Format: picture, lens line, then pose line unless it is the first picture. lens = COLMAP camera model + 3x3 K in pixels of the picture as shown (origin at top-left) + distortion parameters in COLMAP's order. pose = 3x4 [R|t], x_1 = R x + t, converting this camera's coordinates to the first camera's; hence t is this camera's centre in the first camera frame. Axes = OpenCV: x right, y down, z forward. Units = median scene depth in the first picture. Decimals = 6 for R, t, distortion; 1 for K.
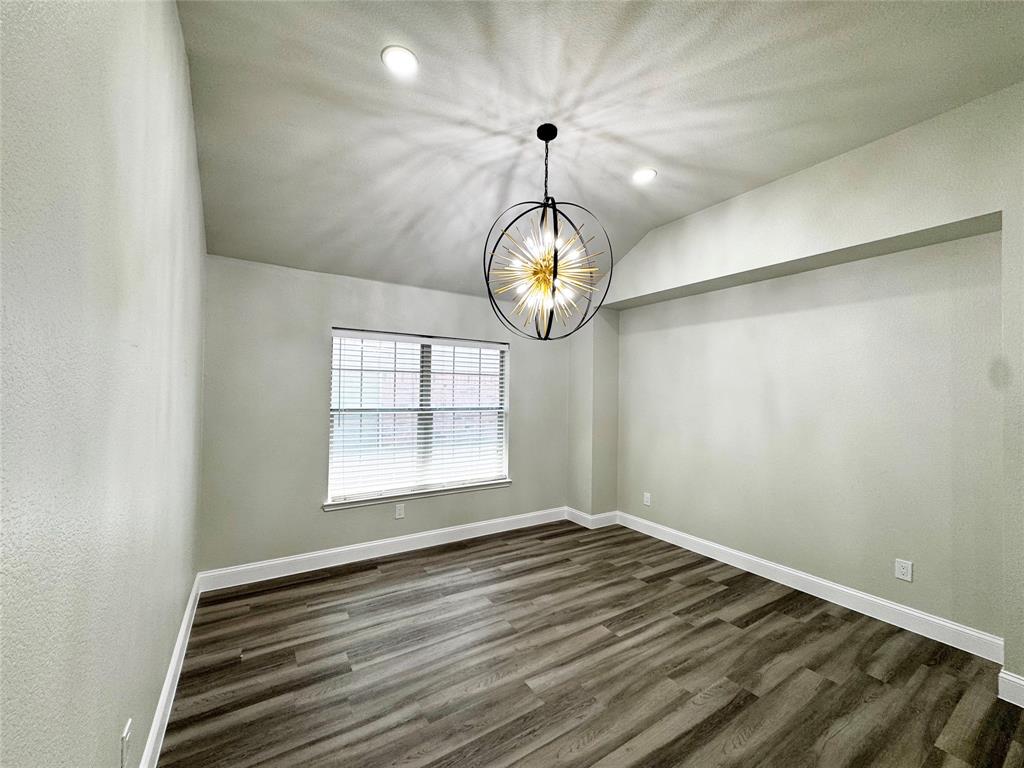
lens RADIAL K [[406.4, 0, 512.0], [0, 406.4, 384.0], [0, 0, 1]] dist [0.001105, 0.000263]
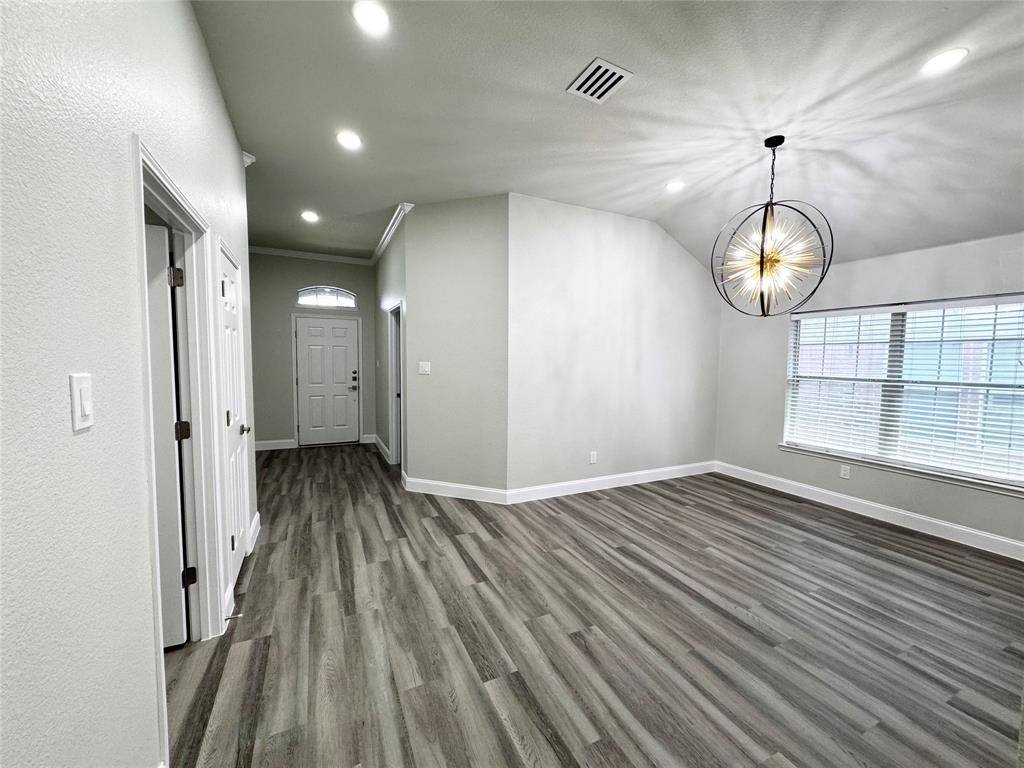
lens RADIAL K [[407.7, 0, 512.0], [0, 407.7, 384.0], [0, 0, 1]] dist [-0.002420, 0.000179]
pose [[-0.128003, 0.046136, -0.990700, 1.224727], [0.003870, 0.998933, 0.046020, 0.031530], [0.991766, 0.002056, -0.128045, 0.339189]]
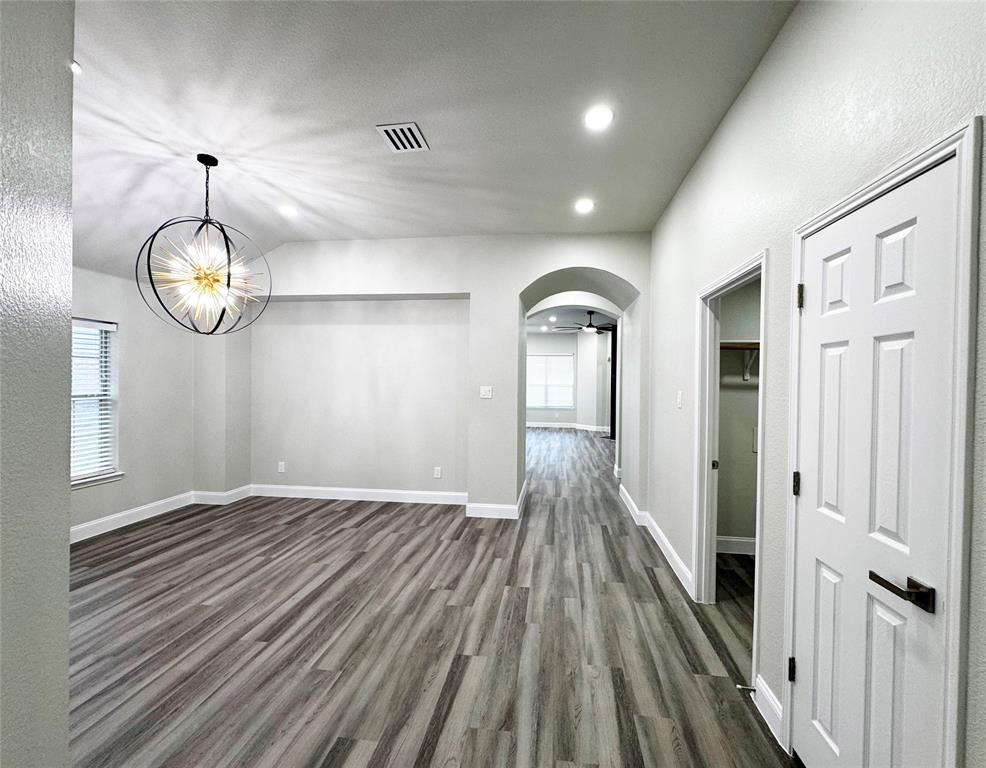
lens RADIAL K [[408.9, 0, 513.7], [0, 408.9, 384.1], [0, 0, 1]] dist [-0.000616, -0.000413]
pose [[0.630215, -0.015541, 0.776265, -0.251446], [-0.016248, 0.999317, 0.033198, -0.013967], [-0.776251, -0.033535, 0.629531, -0.412455]]
